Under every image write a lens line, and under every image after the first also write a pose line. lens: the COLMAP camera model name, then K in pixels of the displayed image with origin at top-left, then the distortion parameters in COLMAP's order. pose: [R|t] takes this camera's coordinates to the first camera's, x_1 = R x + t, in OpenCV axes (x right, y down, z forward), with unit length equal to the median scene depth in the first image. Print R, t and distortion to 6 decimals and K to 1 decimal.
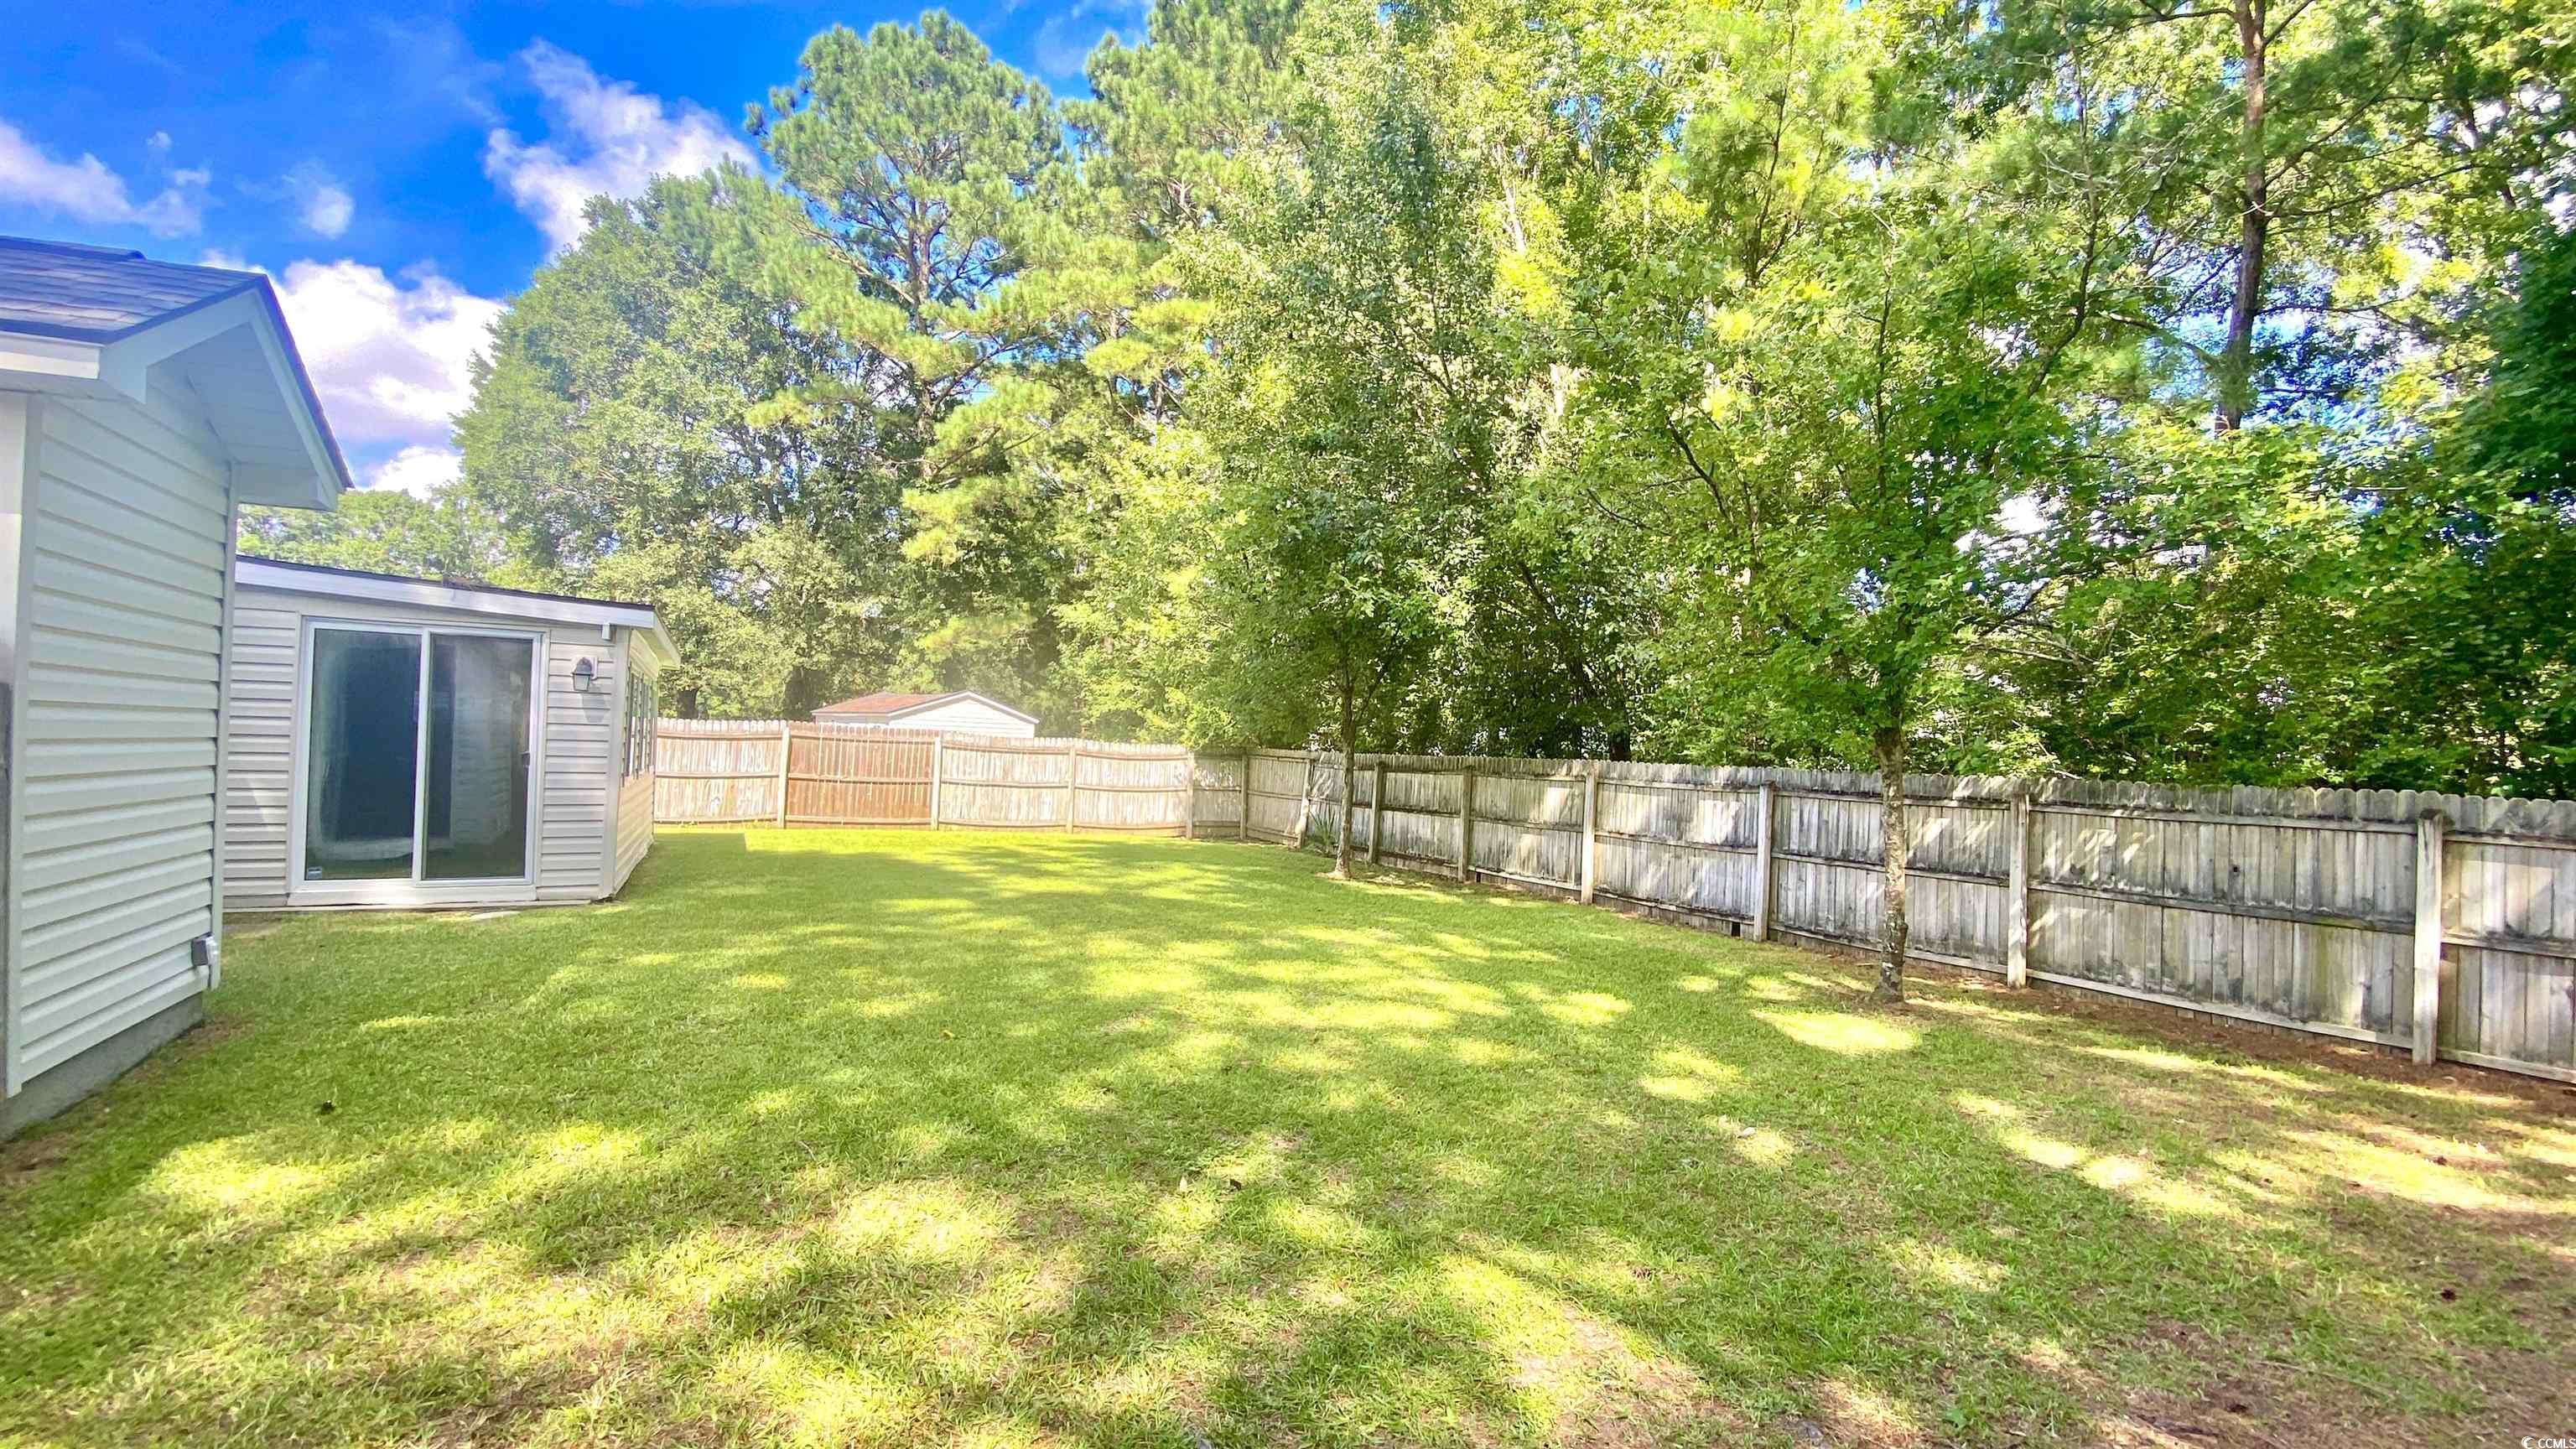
lens RADIAL K [[1072.6, 0, 1283.5], [0, 1072.6, 726.0], [0, 0, 1]] dist [0.019645, -0.007003]
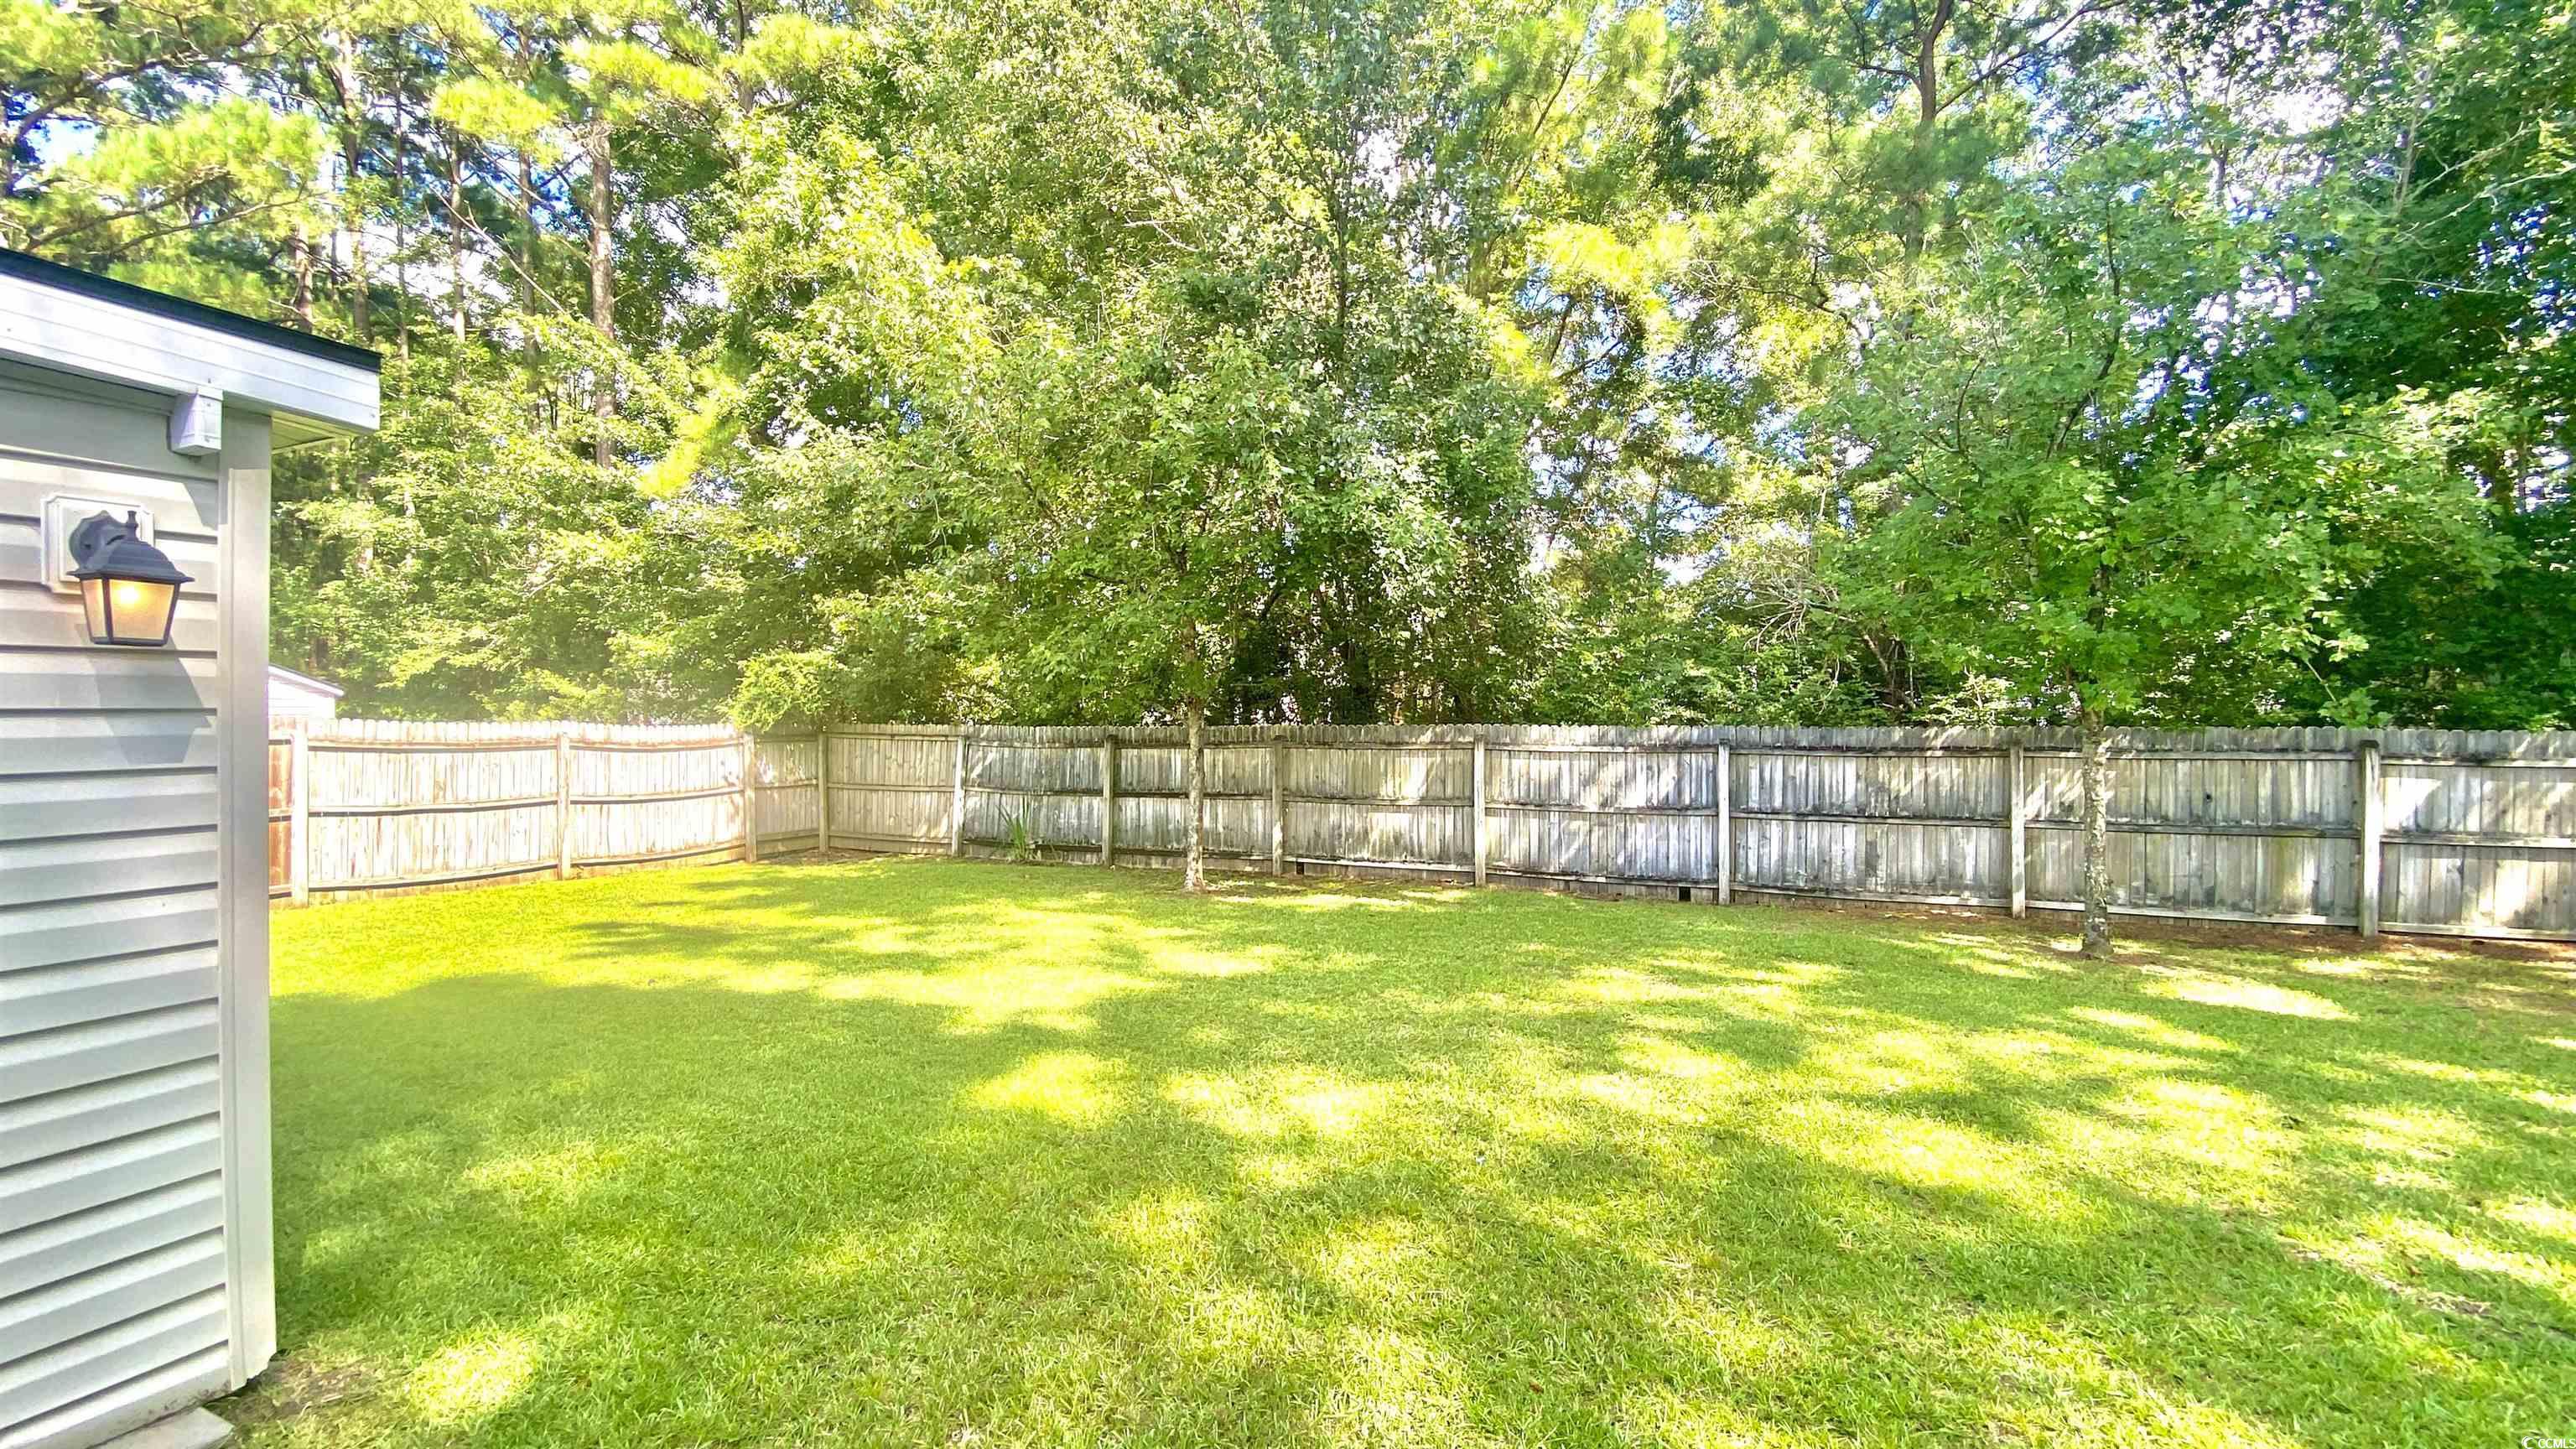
lens RADIAL K [[1072.6, 0, 1300.7], [0, 1072.6, 727.9], [0, 0, 1]] dist [0.019645, -0.007003]
pose [[0.787507, -0.043848, 0.614744, -0.468662], [0.017332, 0.998647, 0.049028, -0.014720], [-0.616062, -0.027955, 0.787201, 0.488252]]
